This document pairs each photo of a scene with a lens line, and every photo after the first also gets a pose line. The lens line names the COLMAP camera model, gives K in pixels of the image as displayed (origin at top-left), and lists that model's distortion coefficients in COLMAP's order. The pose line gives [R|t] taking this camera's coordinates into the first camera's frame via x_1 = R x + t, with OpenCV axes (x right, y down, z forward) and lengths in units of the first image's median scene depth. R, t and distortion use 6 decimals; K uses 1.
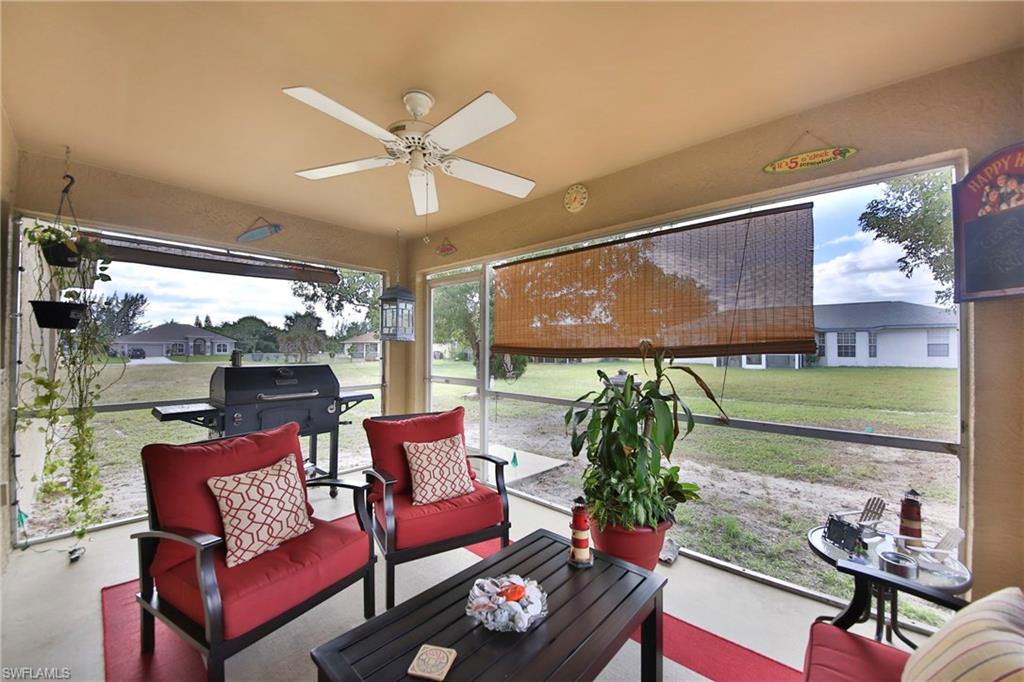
lens RADIAL K [[381.5, 0, 512.0], [0, 381.5, 341.0], [0, 0, 1]] dist [-0.023137, -0.000362]
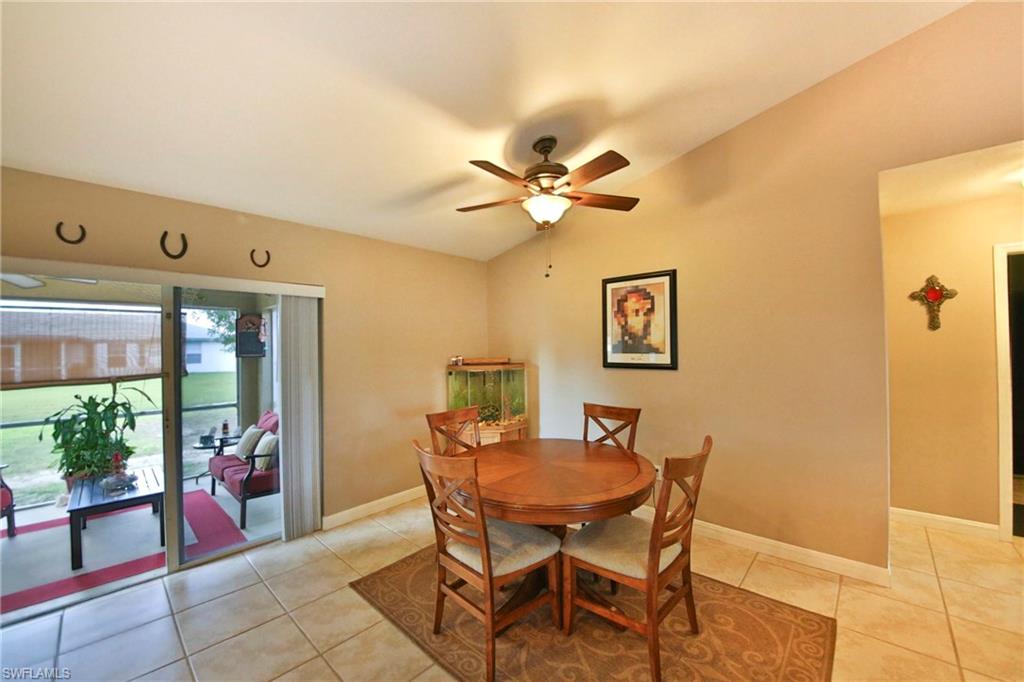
lens RADIAL K [[390.9, 0, 517.2], [0, 390.9, 346.5], [0, 0, 1]] dist [-0.000056, -0.008373]
pose [[0.021084, 0.002417, 0.999775, -0.895892], [-0.001826, 0.999996, -0.002380, -0.083885], [-0.999776, -0.001775, 0.021089, -0.634163]]
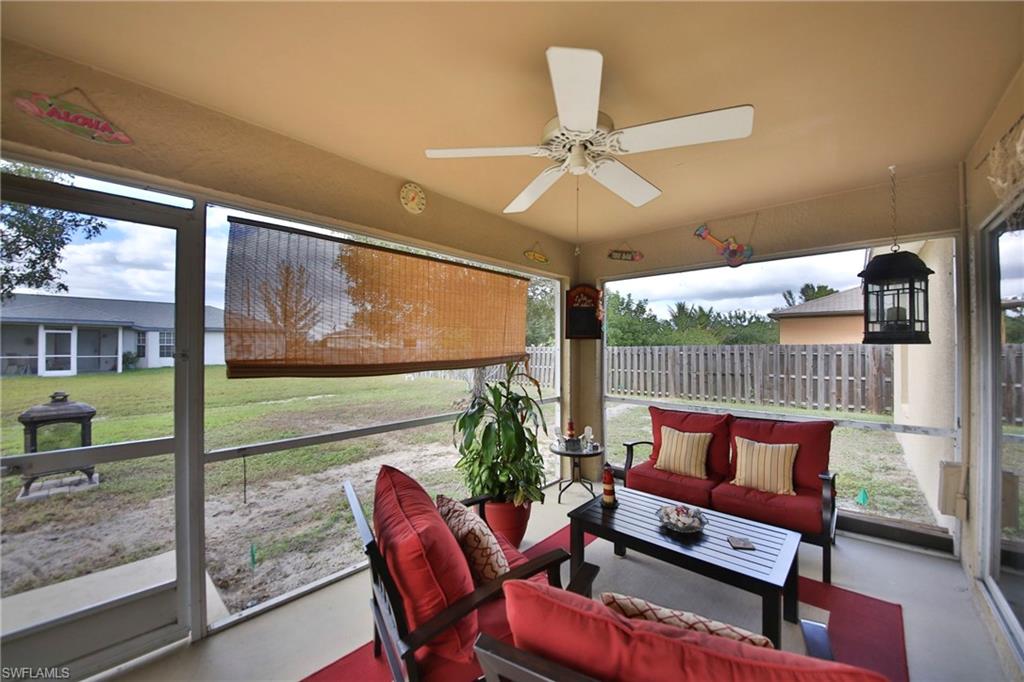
lens RADIAL K [[379.2, 0, 513.5], [0, 379.2, 343.7], [0, 0, 1]] dist [0.022887, -0.027535]
pose [[-0.001383, 0.007373, 0.999972, -0.585448], [-0.020017, 0.999772, -0.007399, -0.019955], [-0.999799, -0.020026, -0.001235, 0.595205]]
